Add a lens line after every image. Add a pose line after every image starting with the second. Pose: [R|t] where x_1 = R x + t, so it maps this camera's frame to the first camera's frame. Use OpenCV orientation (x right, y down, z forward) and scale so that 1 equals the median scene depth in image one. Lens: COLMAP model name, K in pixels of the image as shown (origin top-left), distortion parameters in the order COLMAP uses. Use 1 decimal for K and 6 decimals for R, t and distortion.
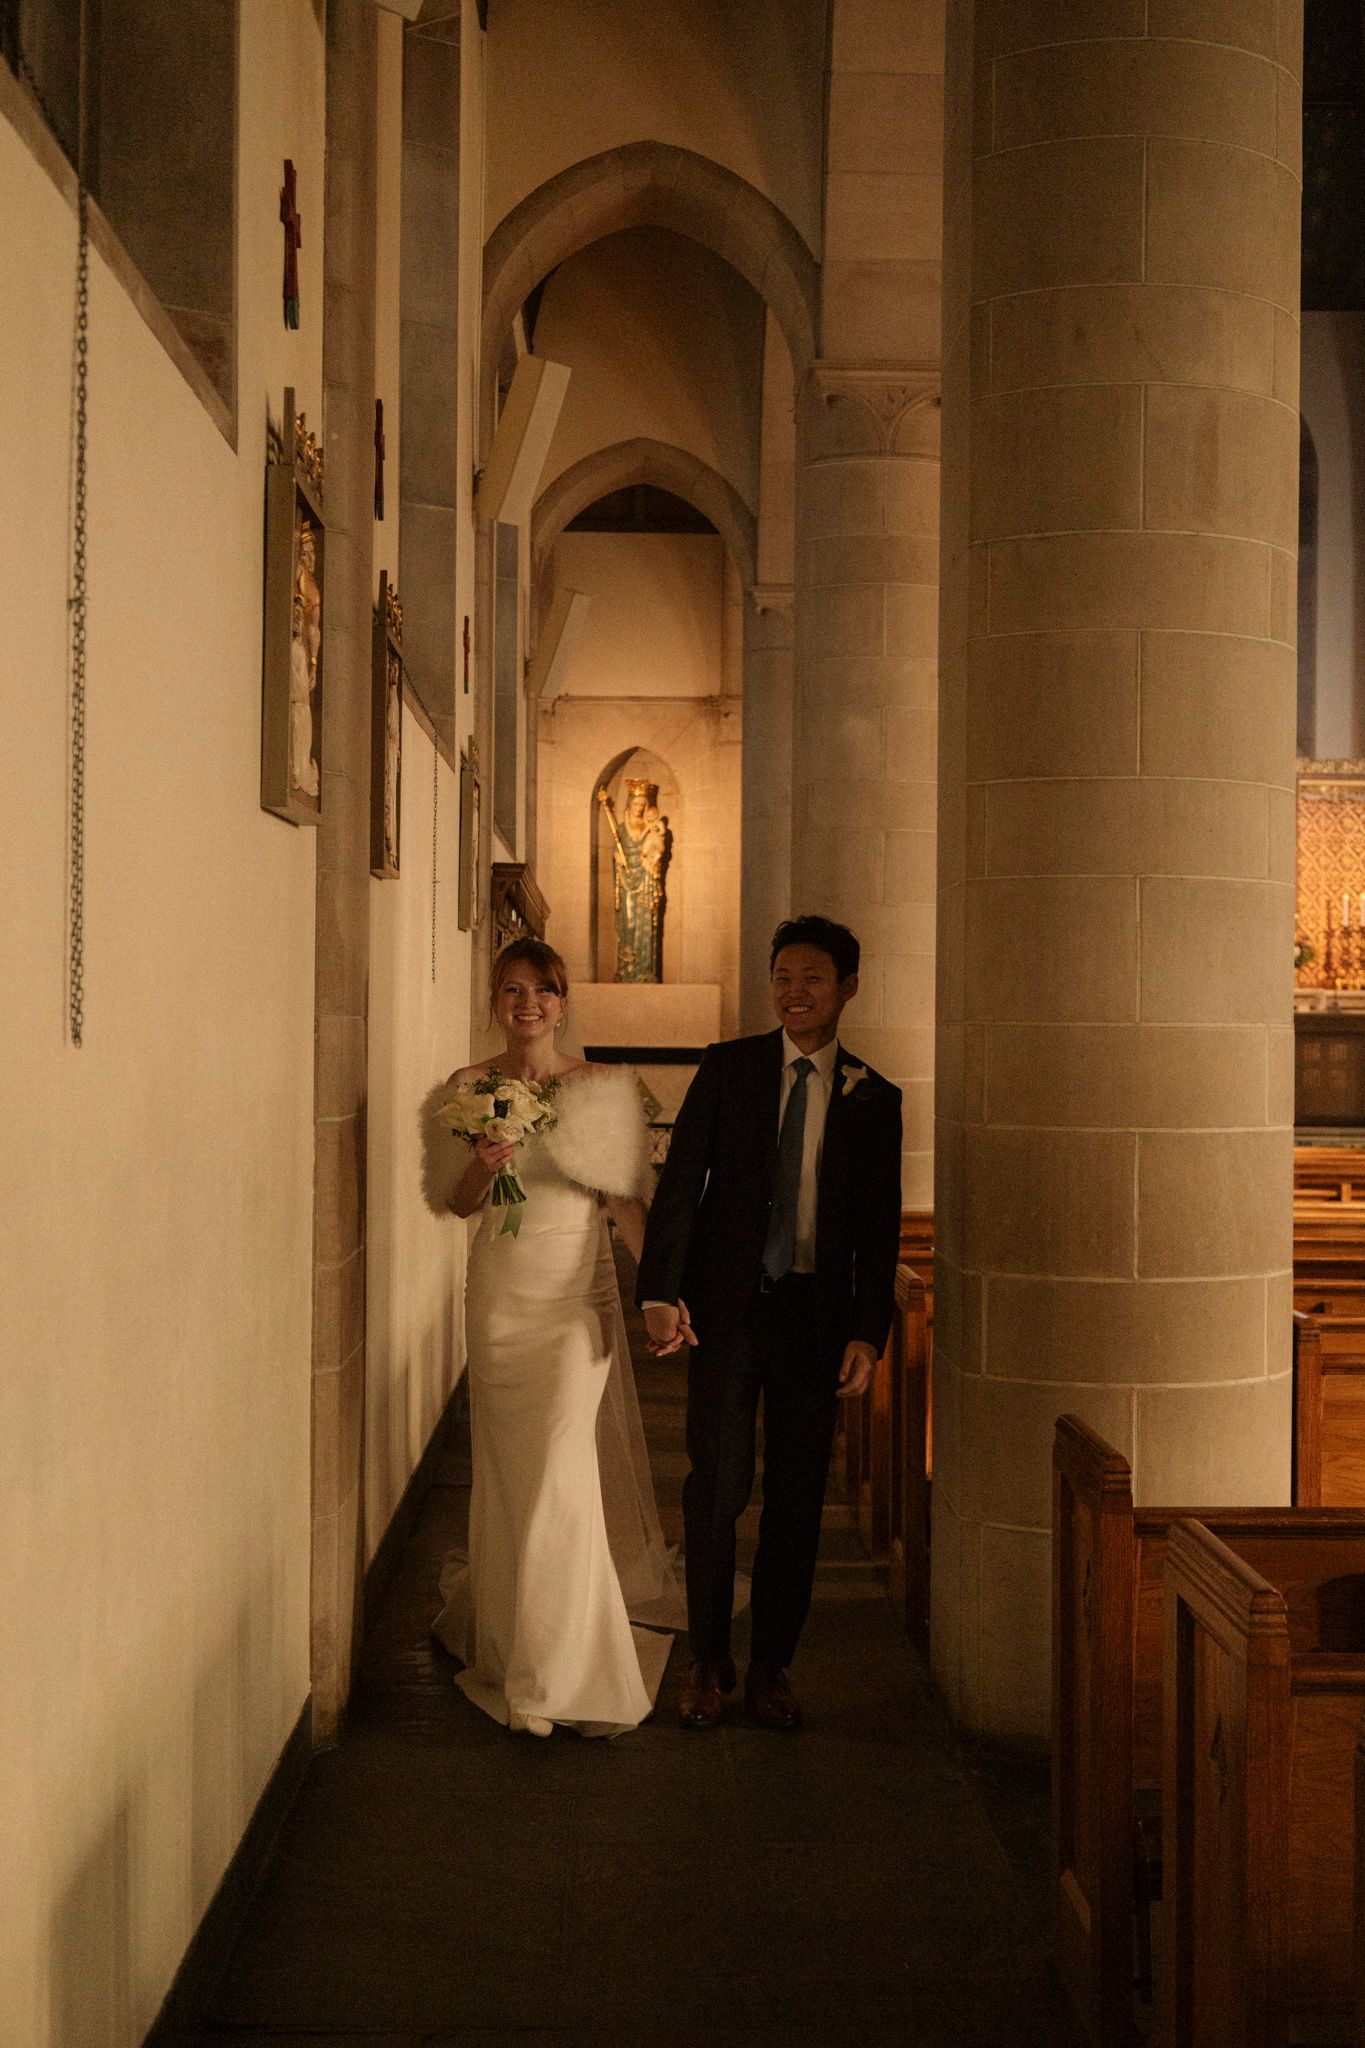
lens RADIAL K [[2453.5, 0, 684.6], [0, 2453.5, 1010.1], [0, 0, 1]] dist [-0.046302, 0.000000]
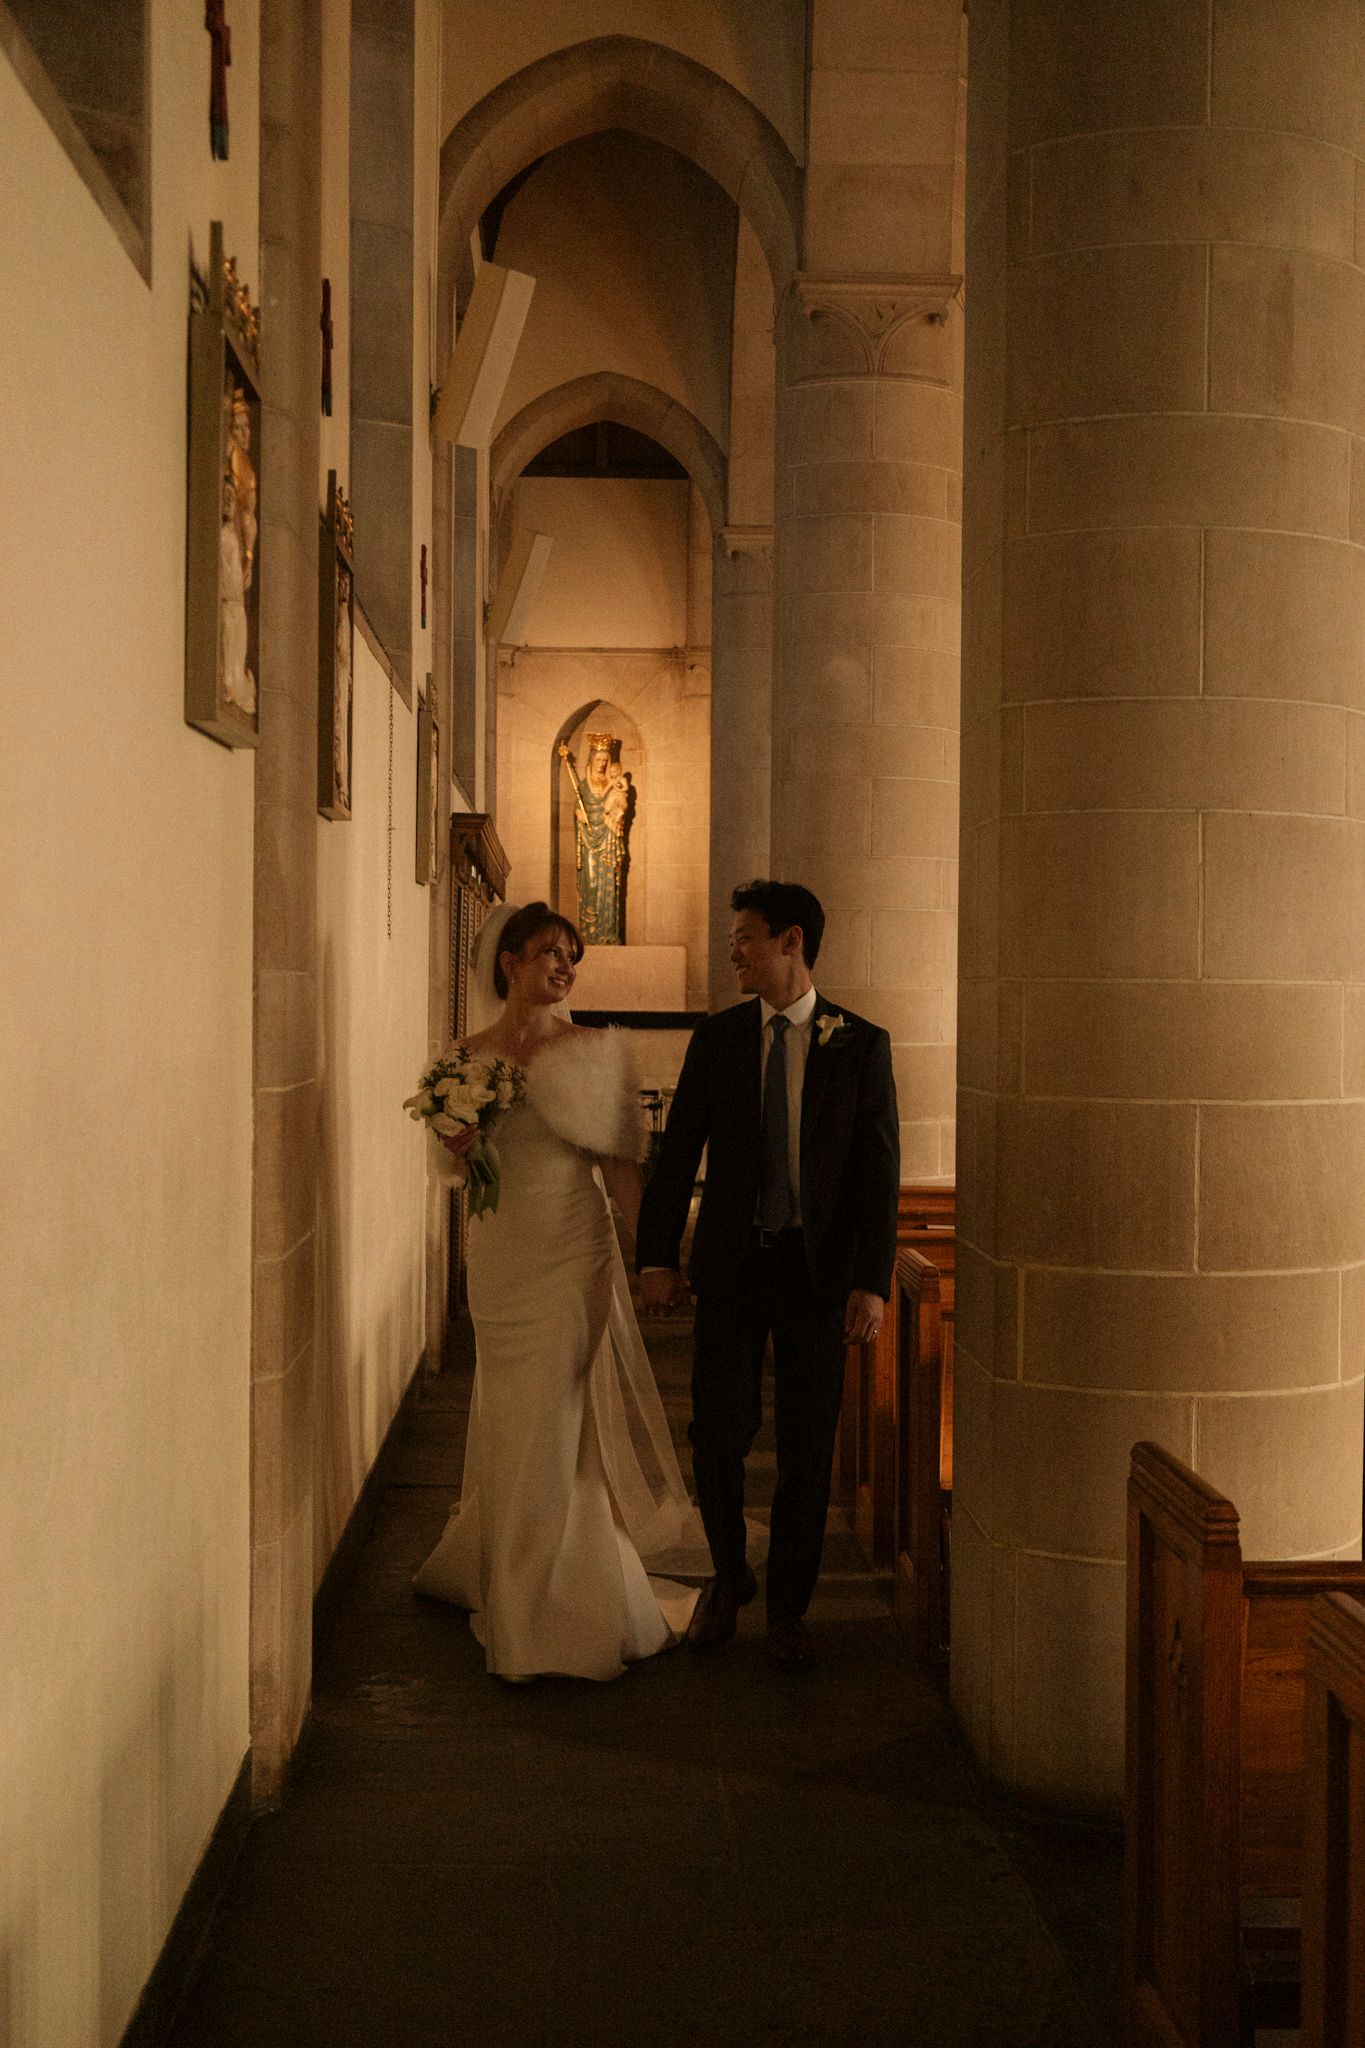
lens RADIAL K [[2453.5, 0, 688.4], [0, 2453.5, 1032.1], [0, 0, 1]] dist [-0.046302, 0.000000]
pose [[0.999805, 0.000057, 0.019768, -0.012227], [-0.000516, 0.999730, 0.023214, 0.003307], [-0.019762, -0.023219, 0.999535, 0.115316]]
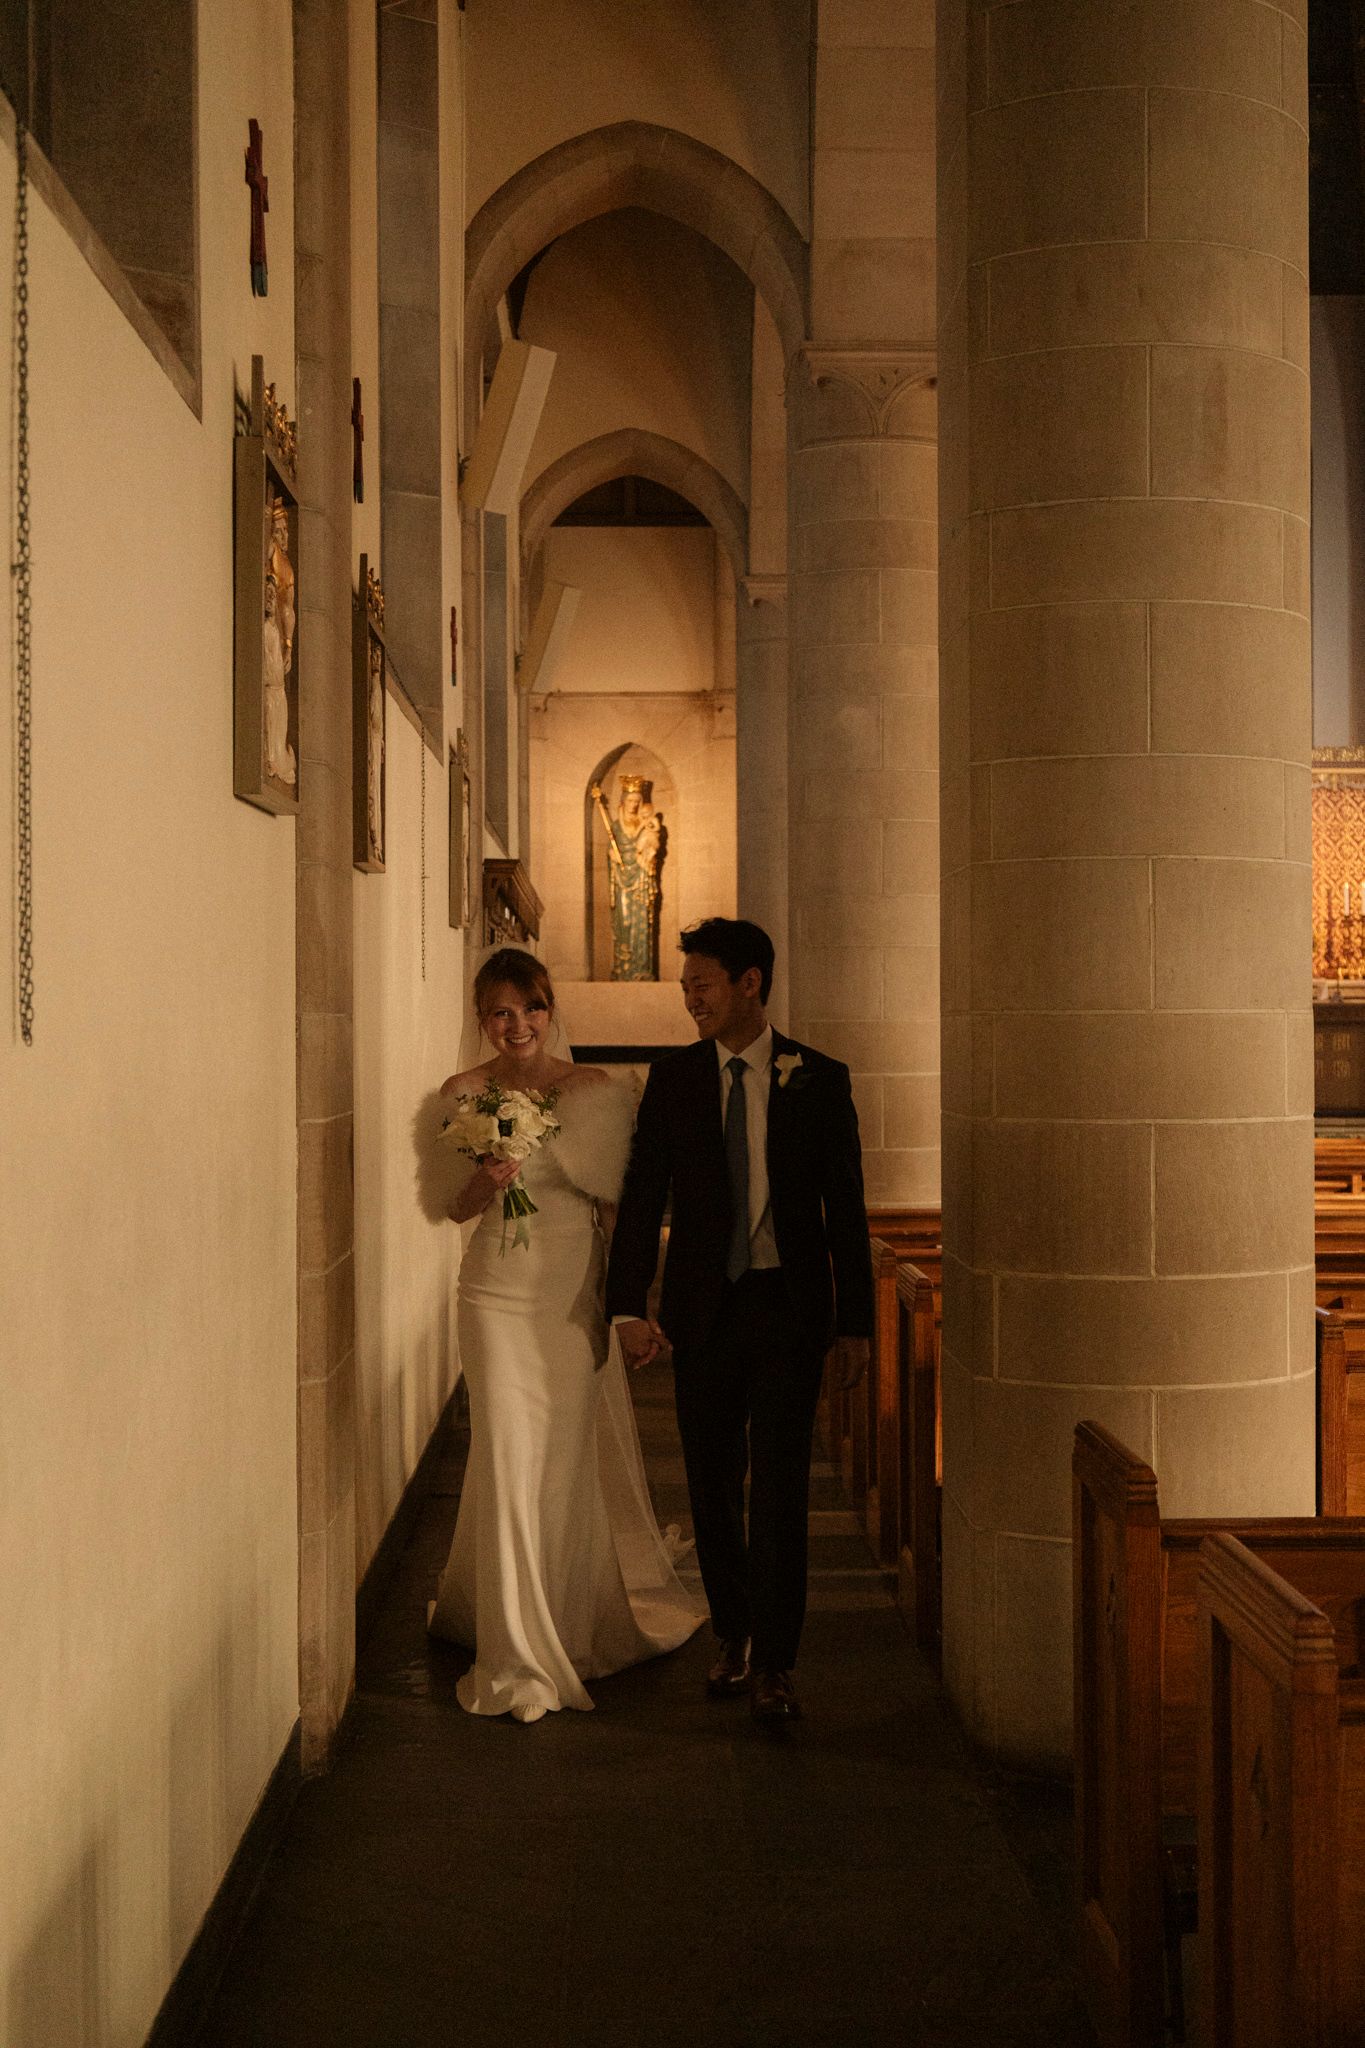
lens RADIAL K [[2453.5, 0, 676.7], [0, 2453.5, 1011.1], [0, 0, 1]] dist [-0.046302, 0.000000]
pose [[0.999916, -0.012762, -0.002224, 0.000828], [0.012763, 0.999918, 0.000607, 0.002379], [0.002216, -0.000636, 0.999997, 0.034045]]
